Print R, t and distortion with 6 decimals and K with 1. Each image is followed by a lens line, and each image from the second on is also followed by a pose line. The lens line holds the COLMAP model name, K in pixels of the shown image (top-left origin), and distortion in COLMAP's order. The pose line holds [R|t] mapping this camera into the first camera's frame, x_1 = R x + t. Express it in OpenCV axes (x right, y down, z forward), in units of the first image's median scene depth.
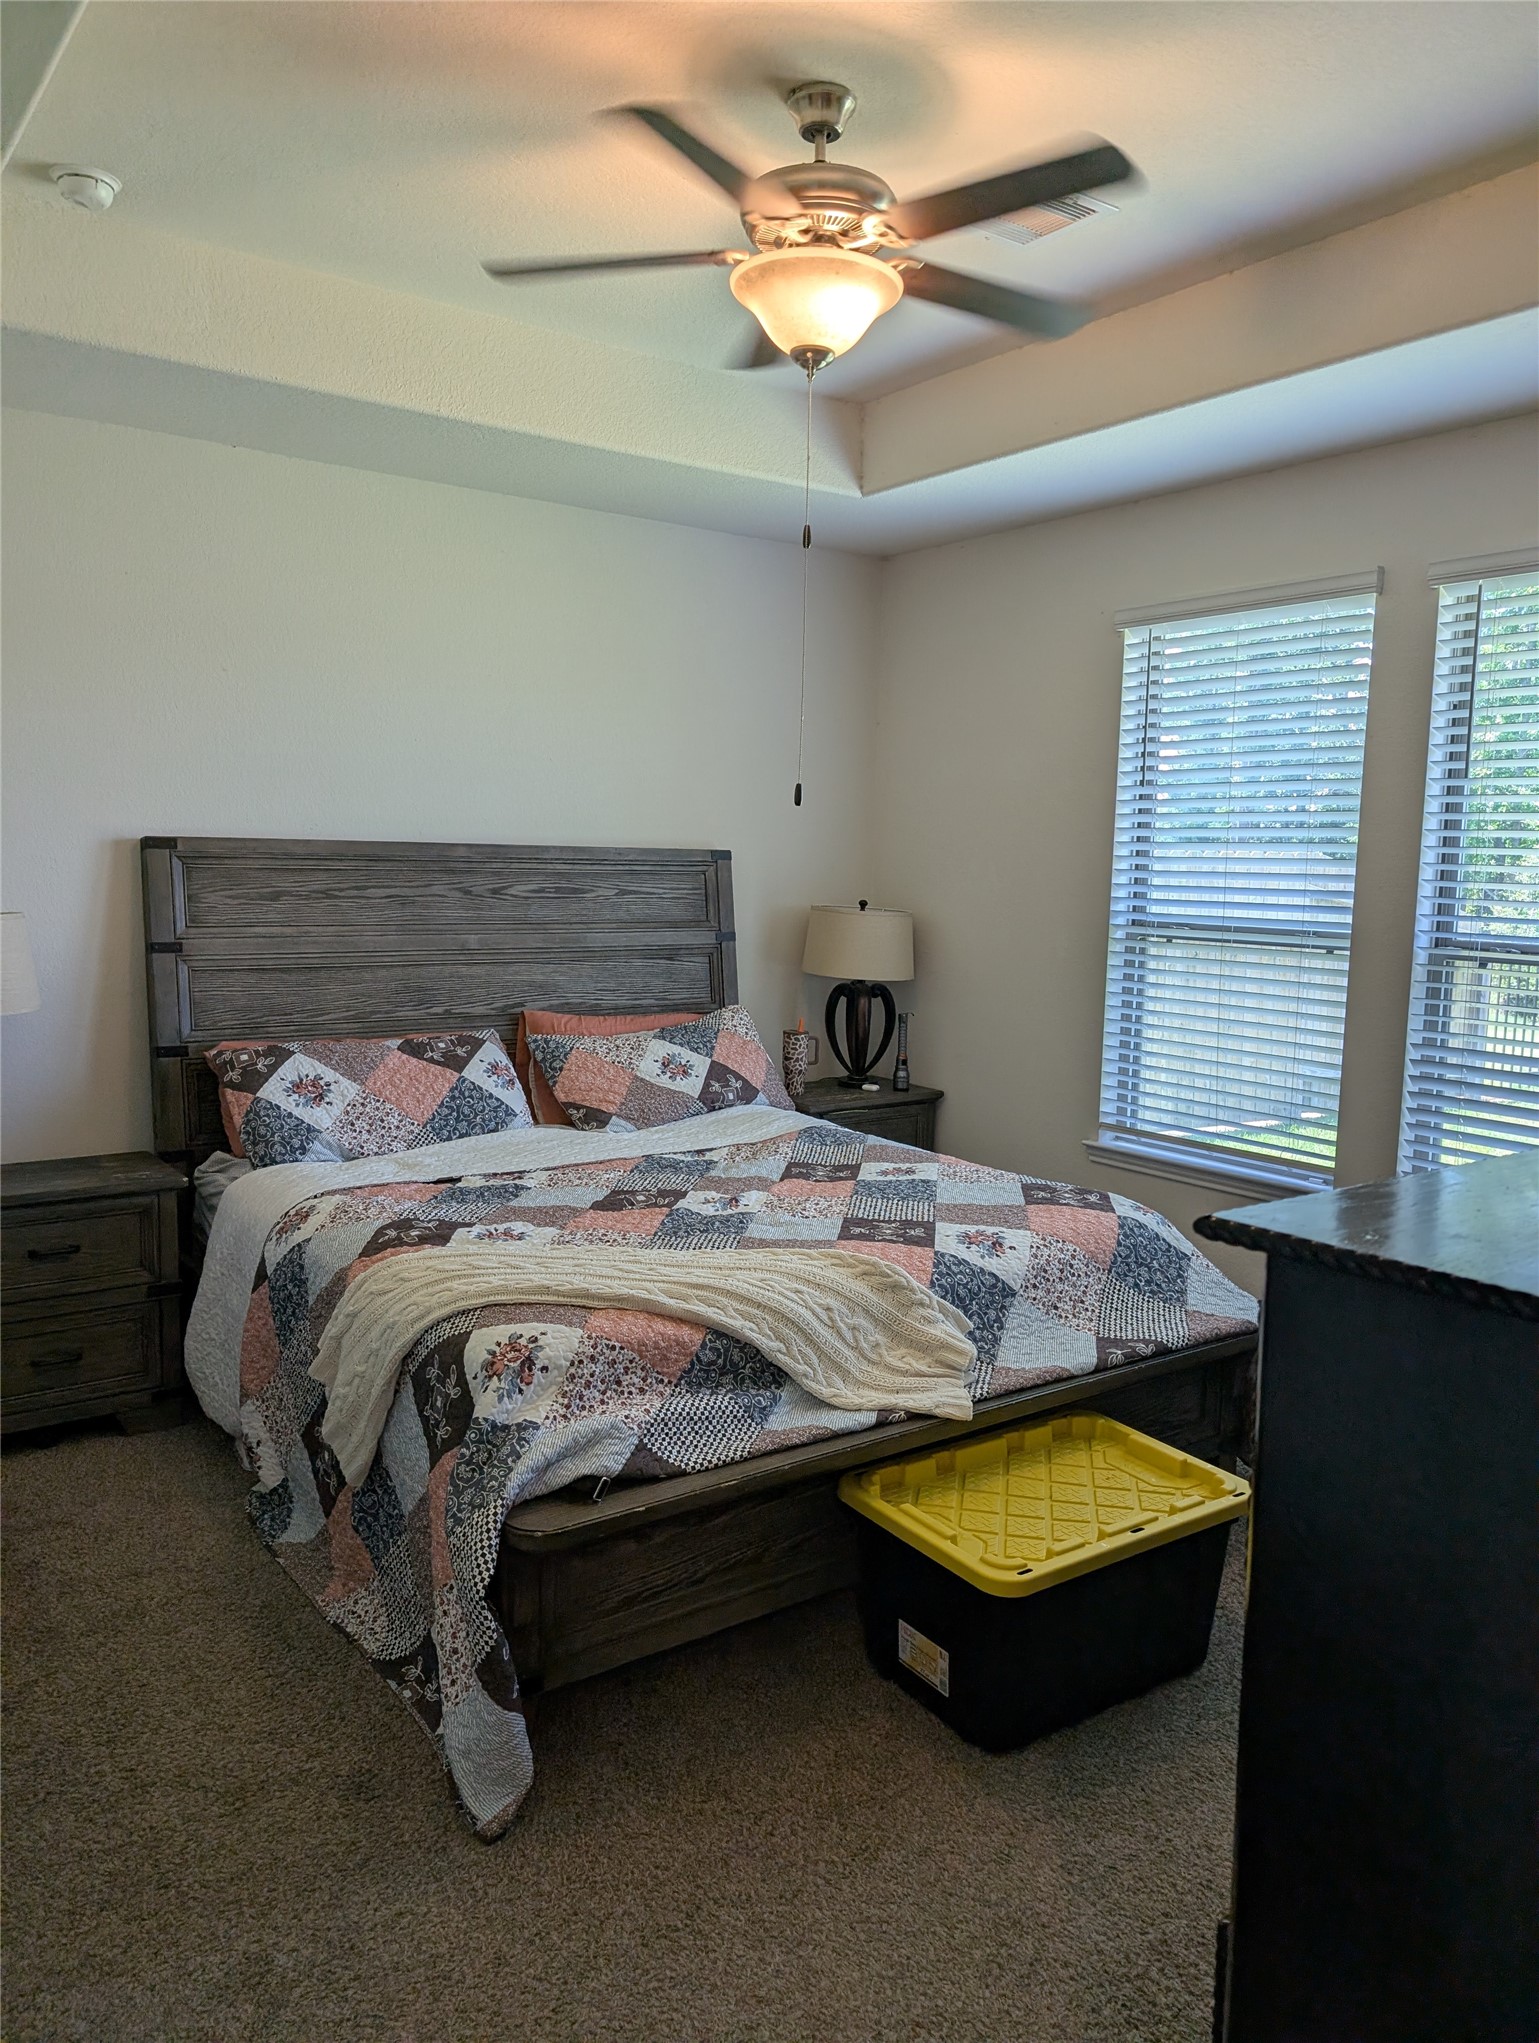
lens RADIAL K [[1460.7, 0, 770.1], [0, 1460.7, 1013.2], [0, 0, 1]] dist [0.013140, -0.012063]
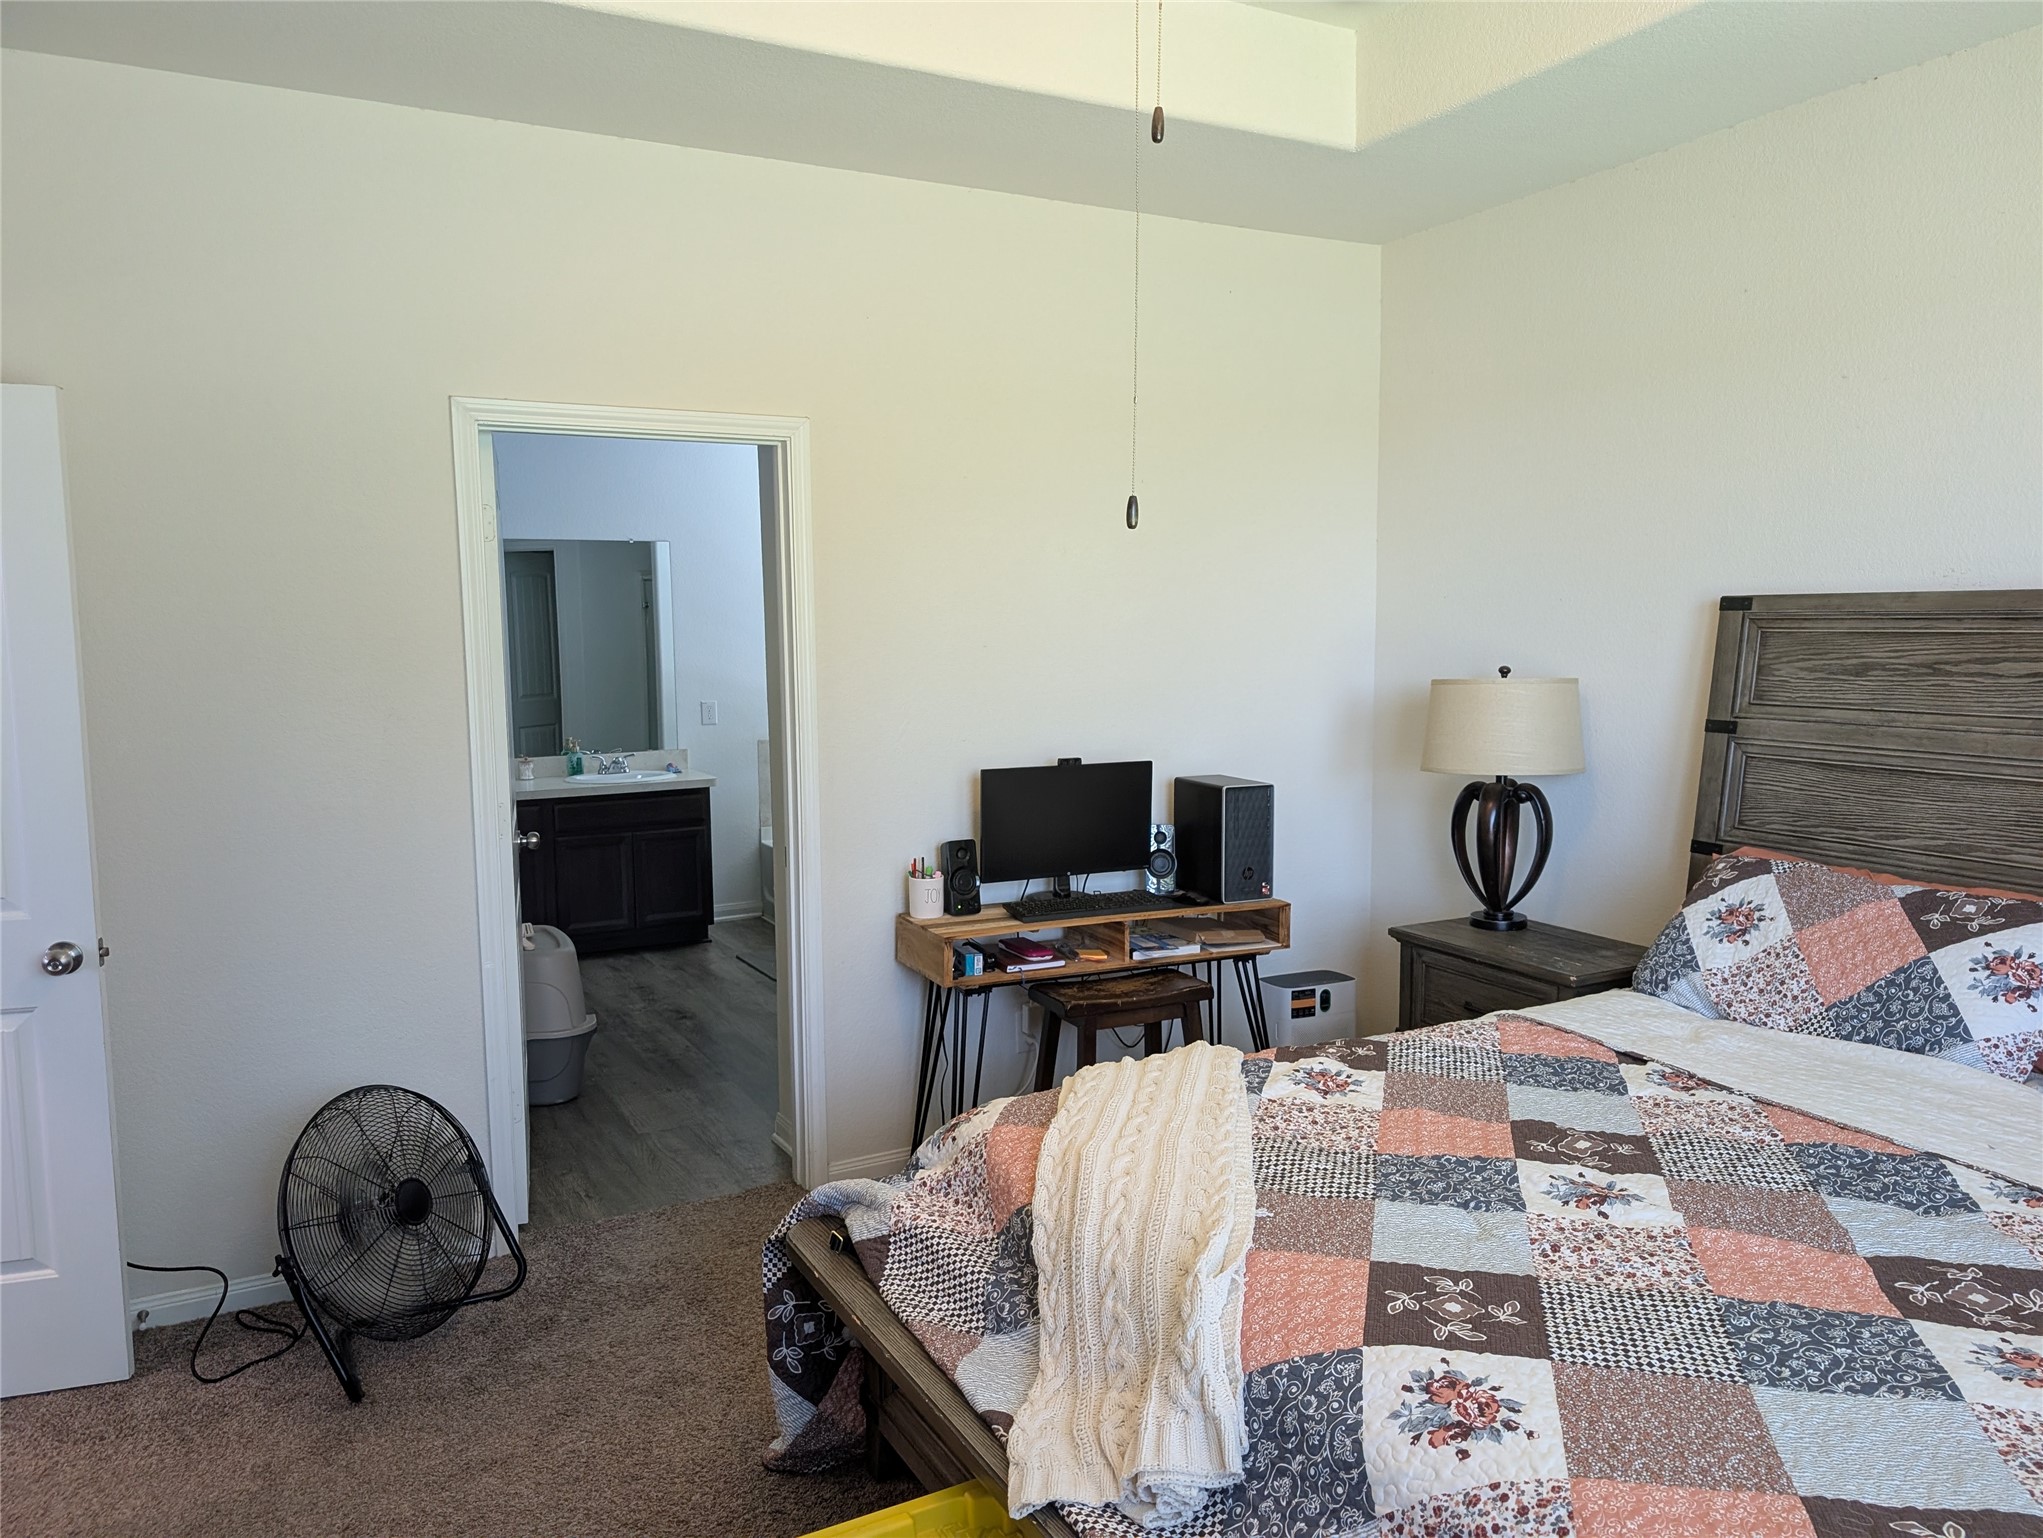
lens RADIAL K [[1460.7, 0, 1024.3], [0, 1460.7, 781.3], [0, 0, 1]] dist [0.013140, -0.012063]
pose [[-0.146907, 0.090499, -0.985002, 0.487579], [-0.100542, 0.989282, 0.105888, -0.063015], [0.984027, 0.114590, -0.136234, 0.722355]]
